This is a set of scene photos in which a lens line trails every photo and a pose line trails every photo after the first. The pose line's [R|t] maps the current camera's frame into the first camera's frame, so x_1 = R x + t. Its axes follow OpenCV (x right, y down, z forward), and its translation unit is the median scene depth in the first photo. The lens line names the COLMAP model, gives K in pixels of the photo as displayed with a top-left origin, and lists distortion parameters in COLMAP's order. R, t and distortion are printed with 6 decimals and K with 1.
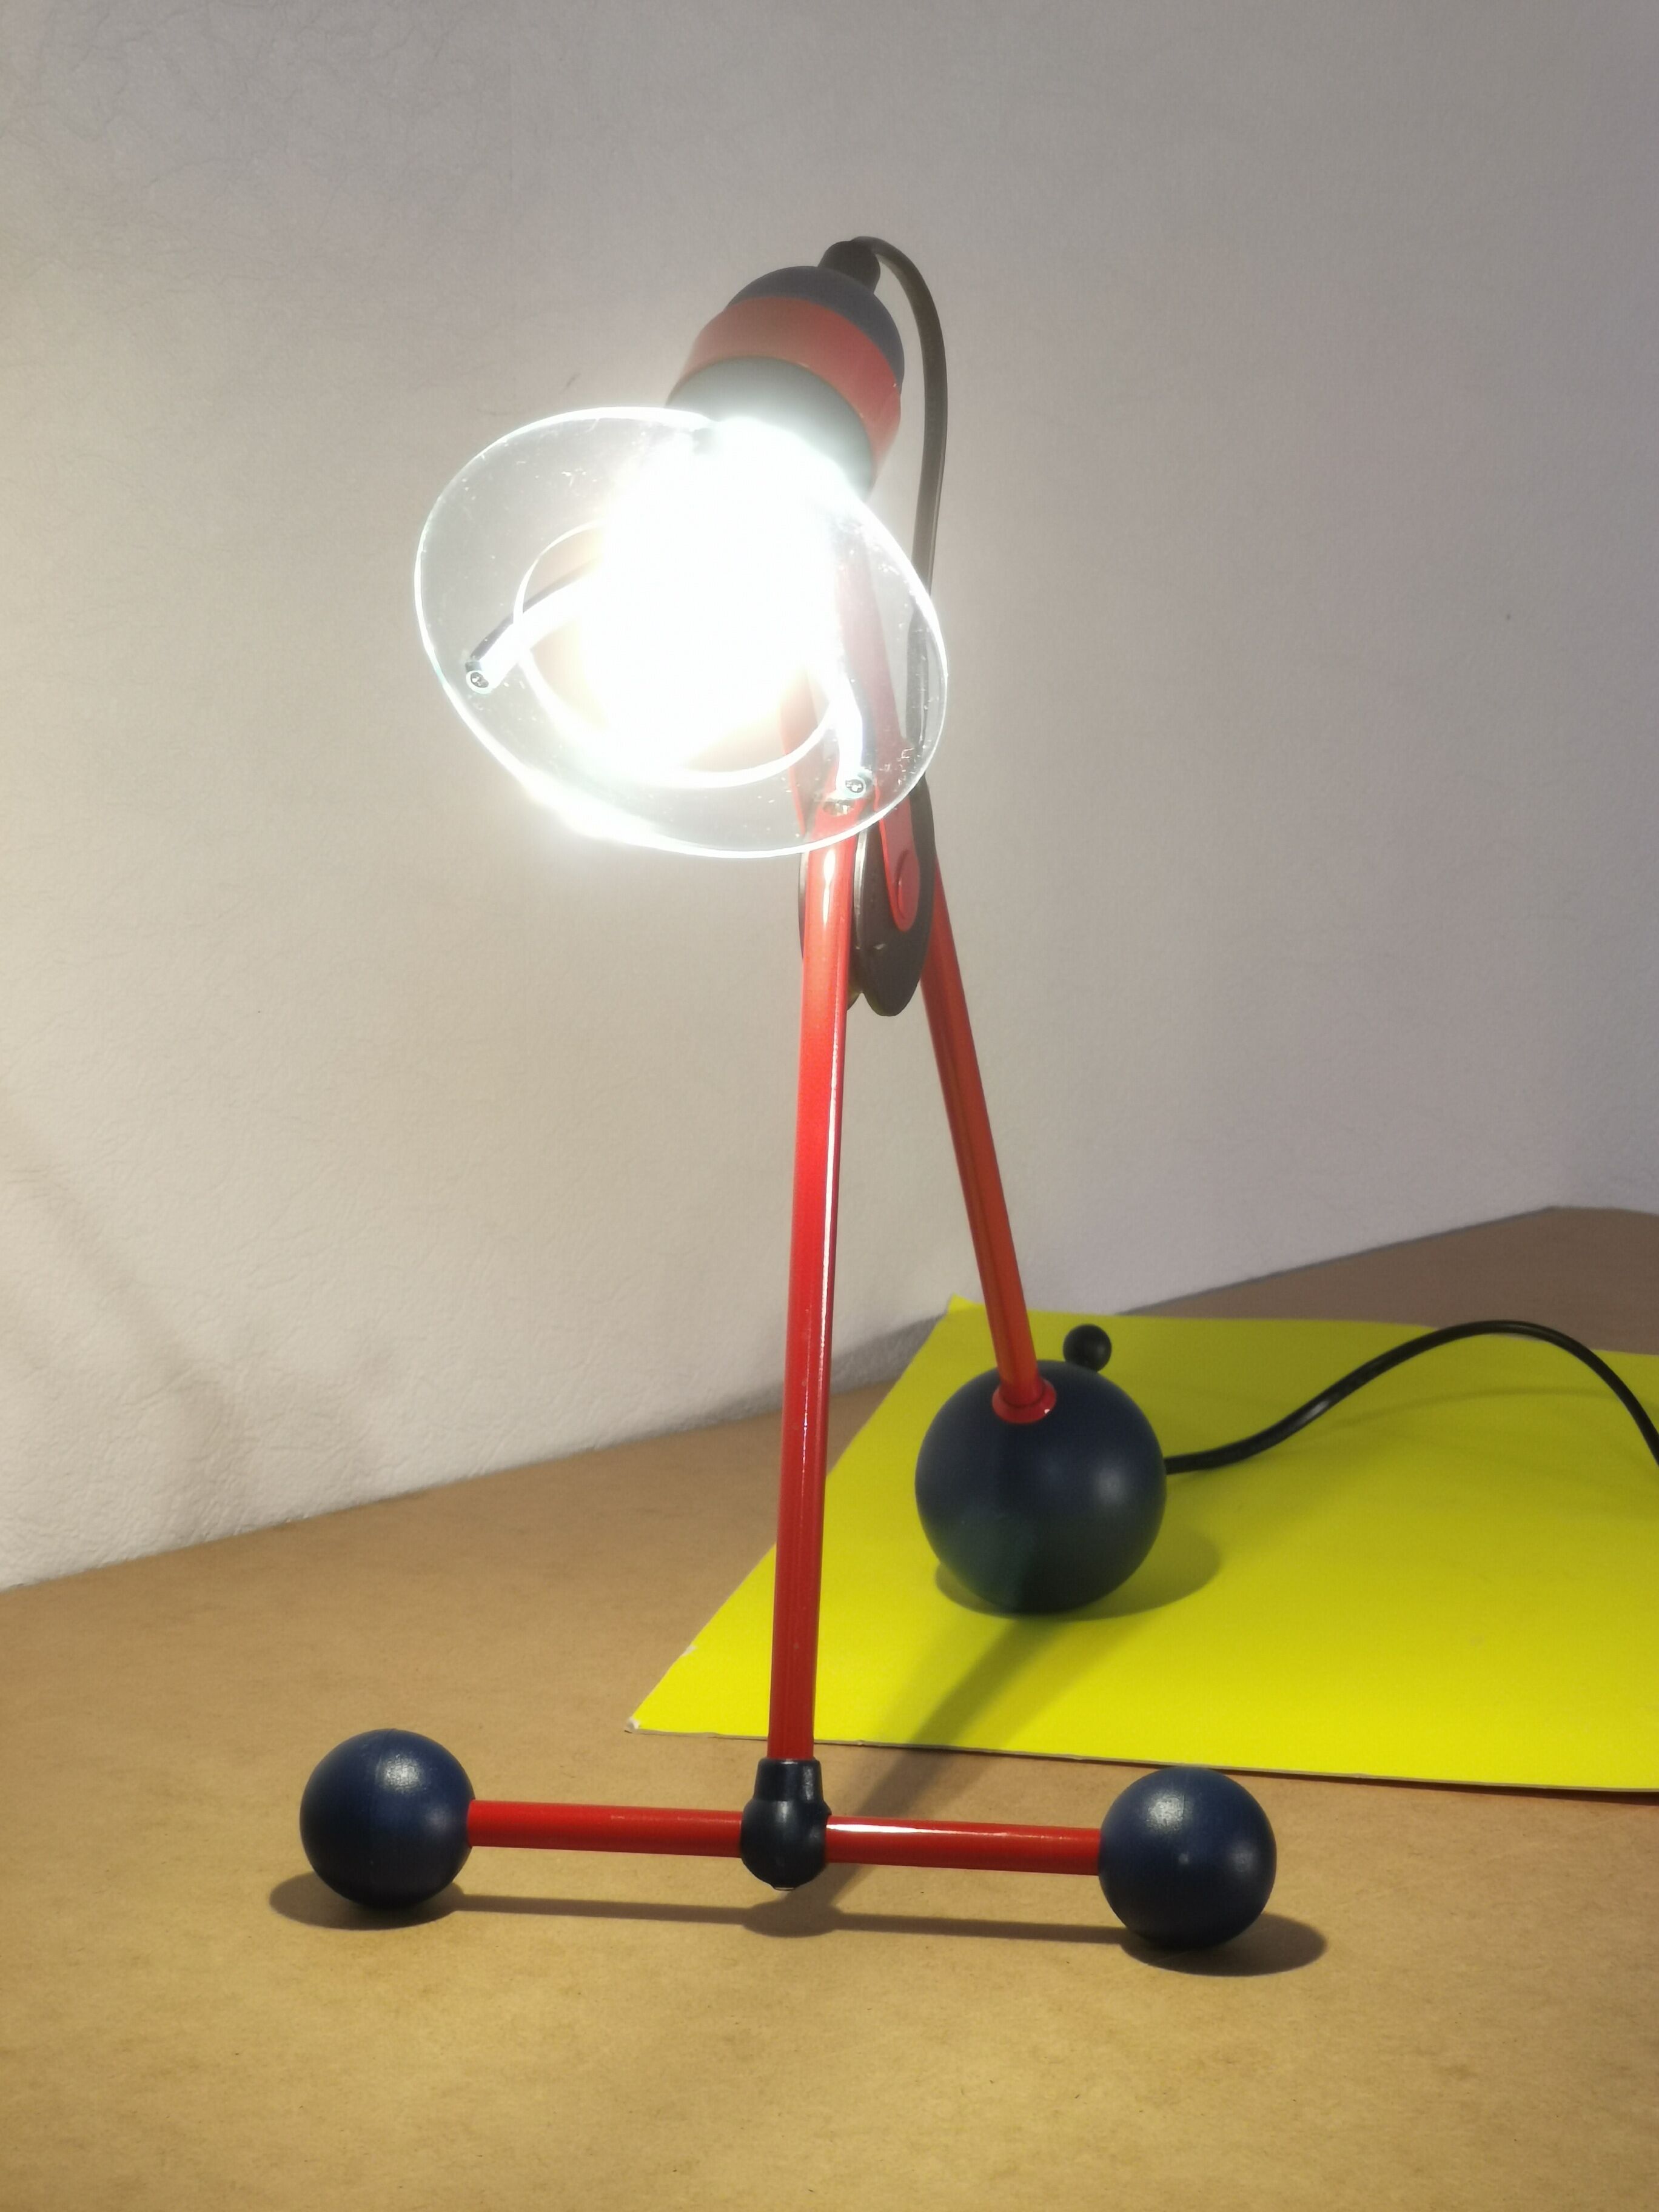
lens RADIAL K [[5215.3, 0, 856.1], [0, 5215.3, 1138.9], [0, 0, 1]] dist [0.616326, -7.945394]
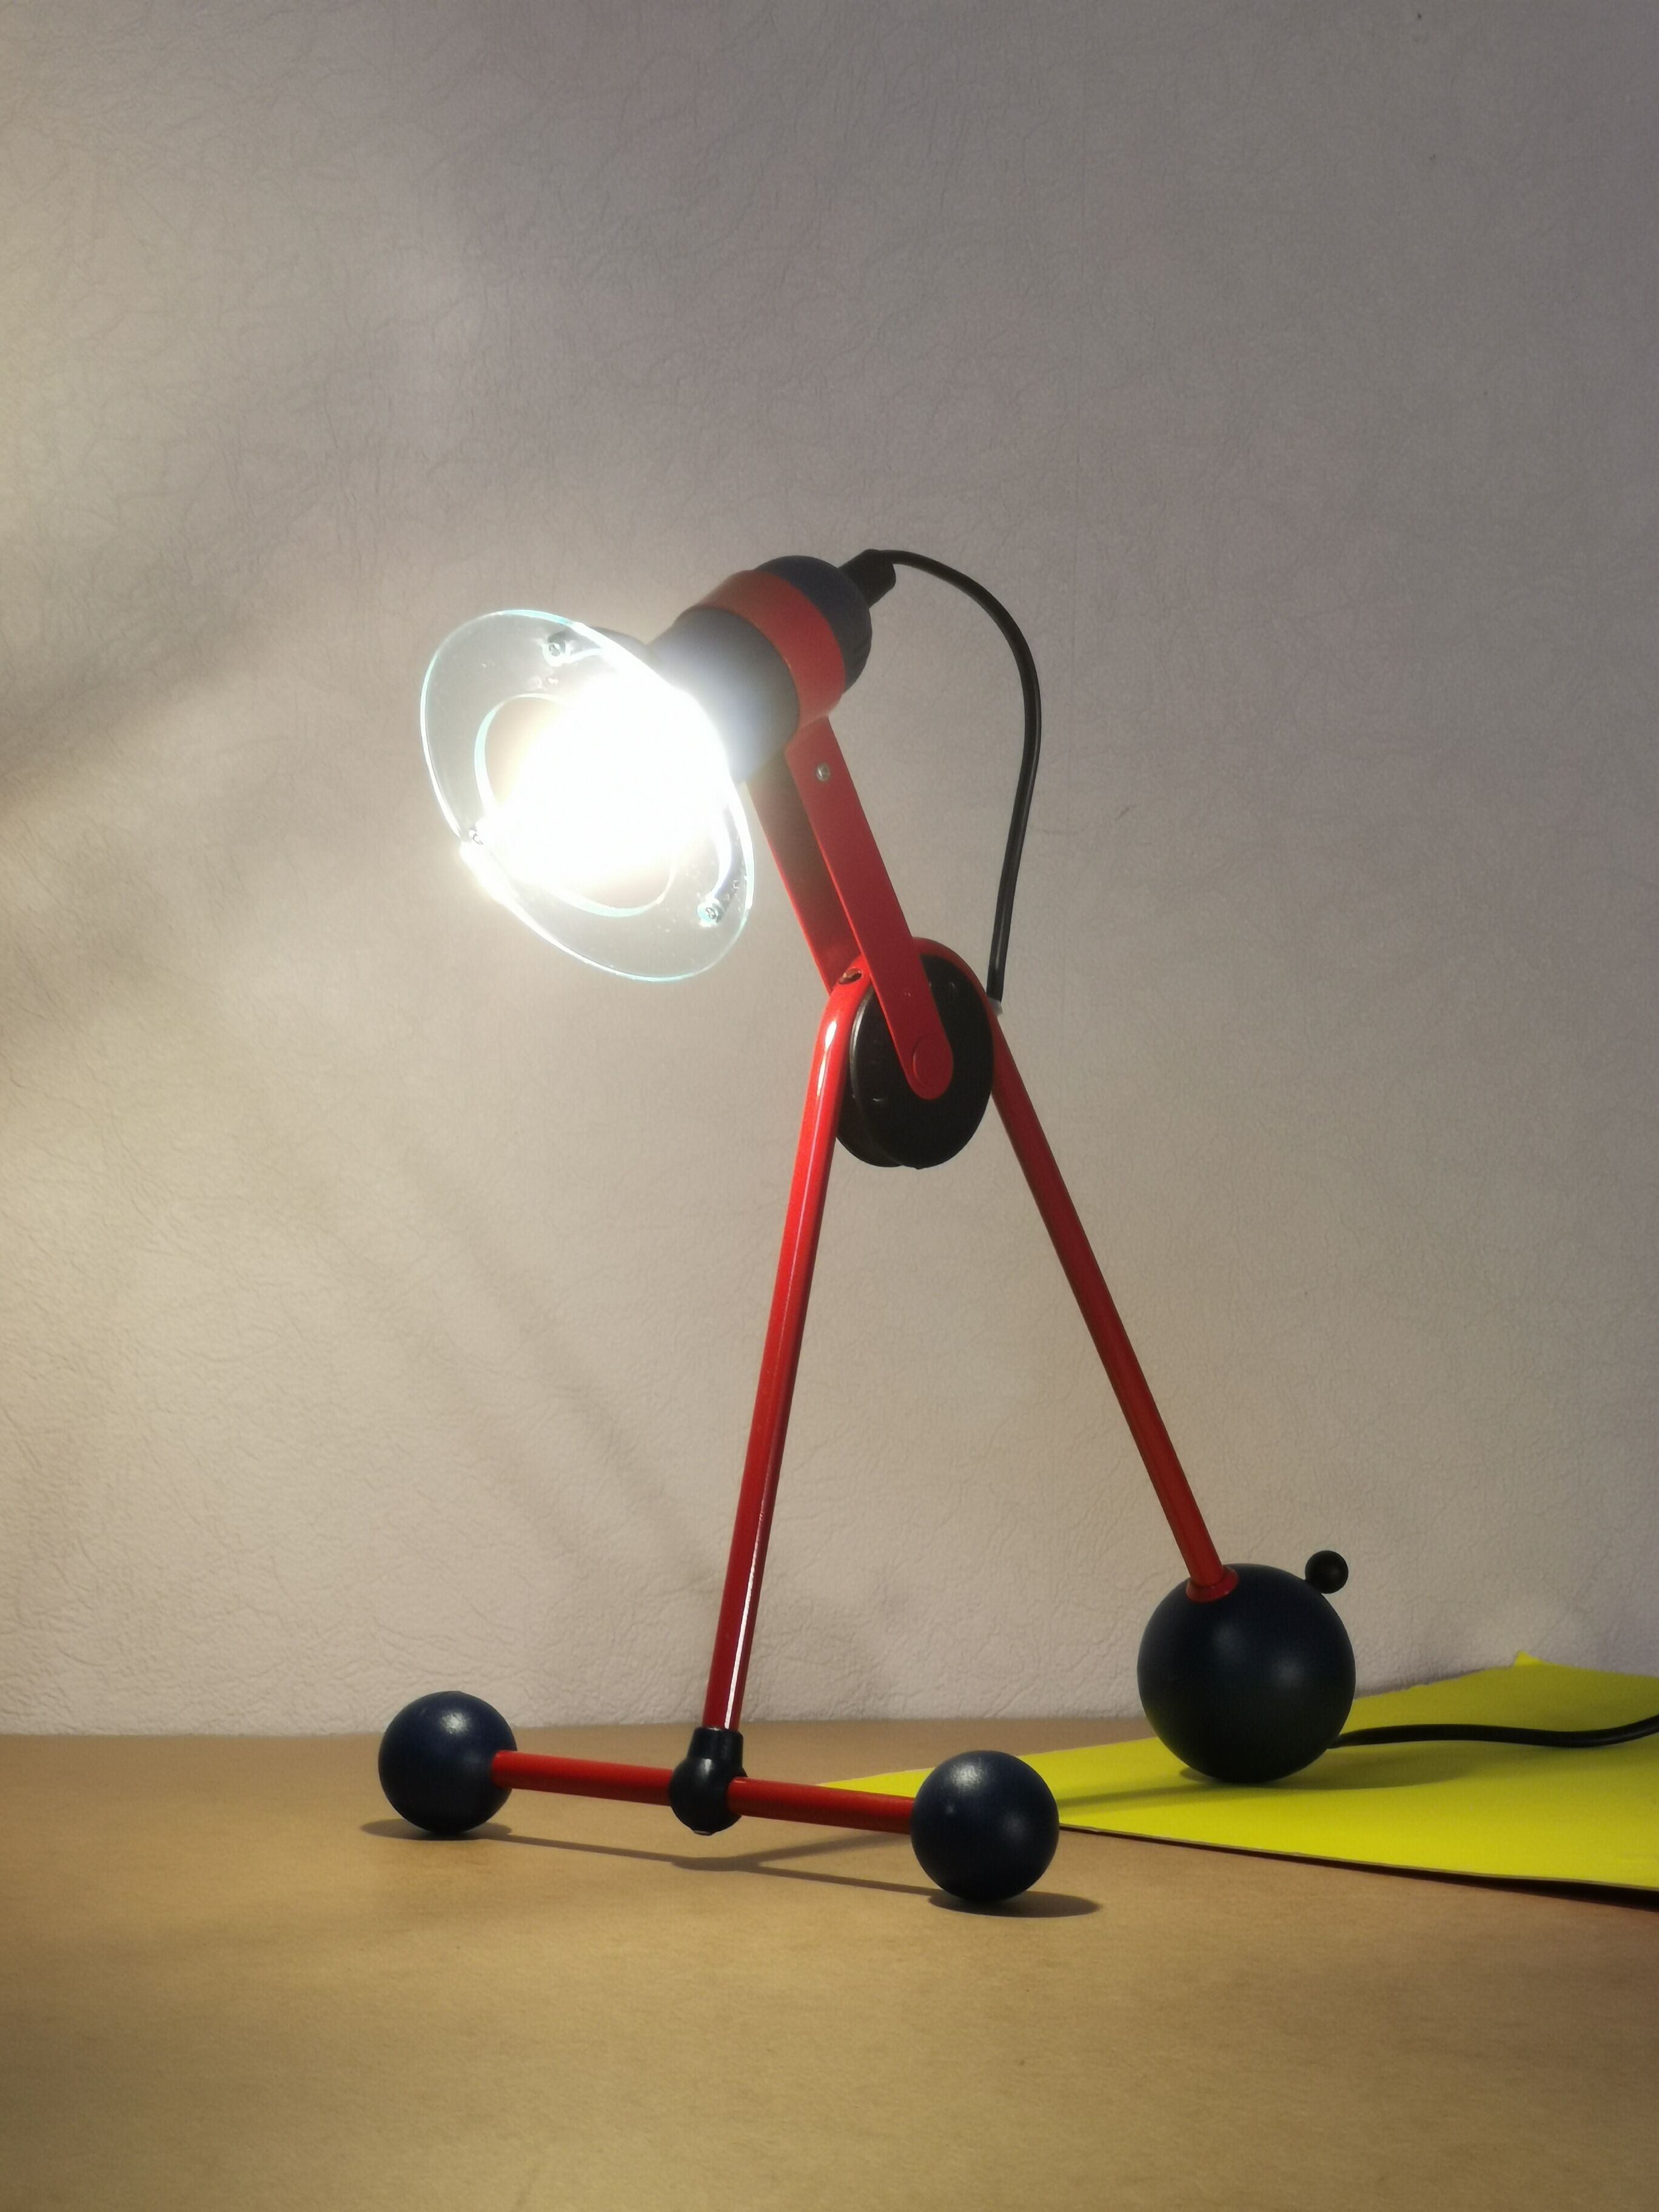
lens RADIAL K [[5215.3, 0, 856.1], [0, 5215.3, 1138.9], [0, 0, 1]] dist [0.616326, -7.945394]
pose [[0.905934, 0.028317, -0.422470, 0.424915], [-0.107241, 0.980574, -0.164240, 0.143385], [0.409613, 0.194097, 0.891372, -0.096472]]
